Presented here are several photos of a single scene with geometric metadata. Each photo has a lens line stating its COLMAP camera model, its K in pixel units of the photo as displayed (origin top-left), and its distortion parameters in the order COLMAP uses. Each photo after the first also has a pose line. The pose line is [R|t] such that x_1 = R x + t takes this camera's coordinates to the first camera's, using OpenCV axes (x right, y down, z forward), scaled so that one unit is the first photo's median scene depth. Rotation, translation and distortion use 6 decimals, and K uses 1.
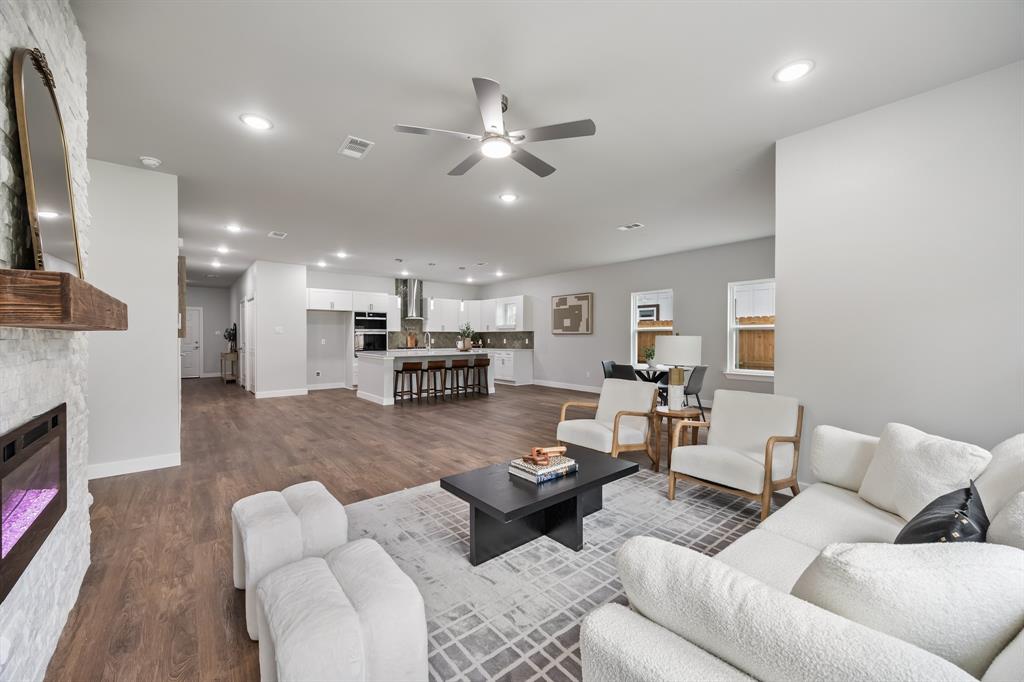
lens RADIAL K [[403.1, 0, 516.3], [0, 403.1, 341.2], [0, 0, 1]] dist [0.002695, 0.000008]
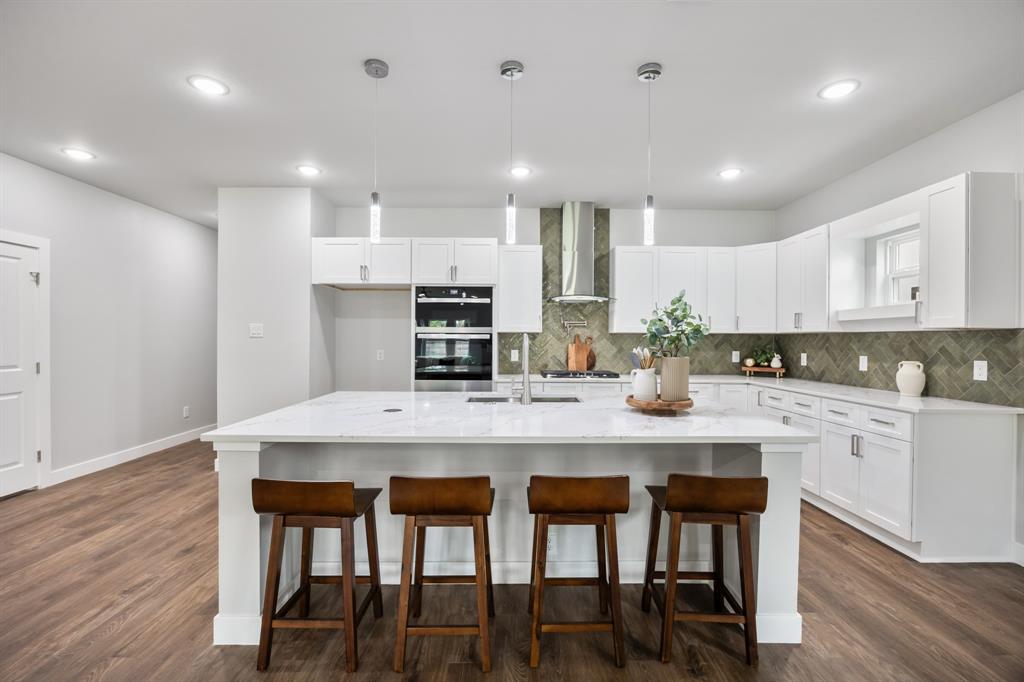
lens RADIAL K [[443.3, 0, 517.2], [0, 443.3, 339.9], [0, 0, 1]] dist [-0.015603, 0.000300]
pose [[0.774489, 0.005905, -0.632560, -0.026187], [-0.013242, 0.999889, -0.006879, -0.014286], [0.632449, 0.013704, 0.774481, 0.702618]]
